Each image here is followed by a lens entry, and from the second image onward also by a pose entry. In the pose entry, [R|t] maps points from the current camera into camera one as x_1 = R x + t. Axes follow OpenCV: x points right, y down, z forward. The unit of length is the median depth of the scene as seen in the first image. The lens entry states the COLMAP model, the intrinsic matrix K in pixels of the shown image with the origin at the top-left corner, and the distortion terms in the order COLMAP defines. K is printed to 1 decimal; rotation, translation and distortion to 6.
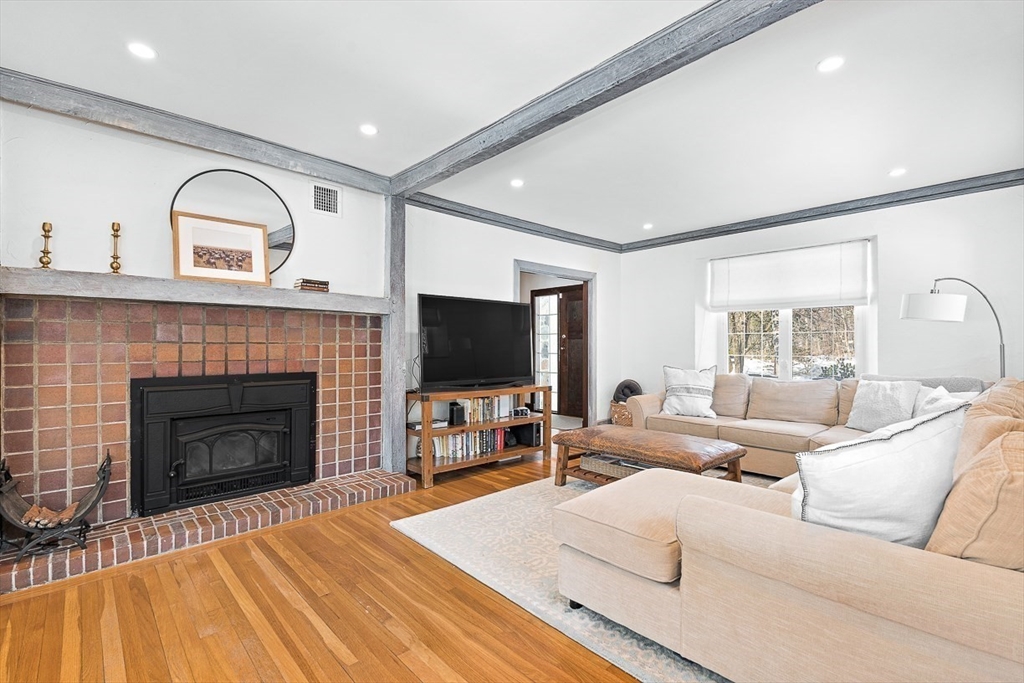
lens RADIAL K [[453.9, 0, 511.7], [0, 453.9, 343.2], [0, 0, 1]] dist [-0.005386, 0.000957]
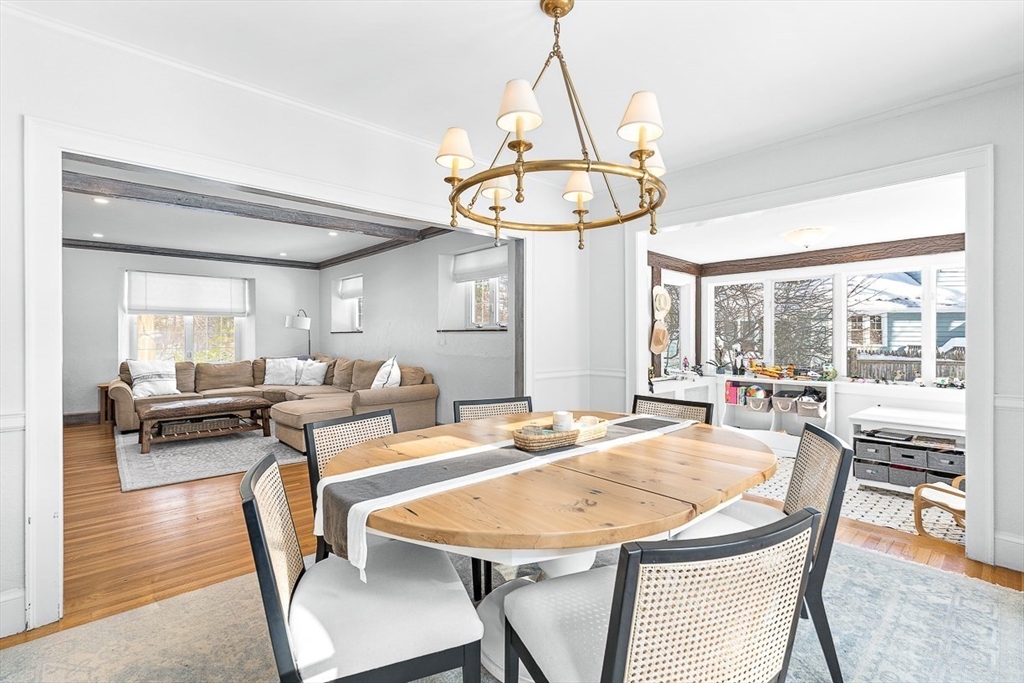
lens RADIAL K [[453.9, 0, 511.9], [0, 453.9, 339.4], [0, 0, 1]] dist [-0.005386, 0.000957]
pose [[0.015406, -0.005074, 0.999868, -0.892603], [-0.000053, 0.999987, 0.005075, -0.008626], [-0.999881, -0.000131, 0.015405, -0.038581]]
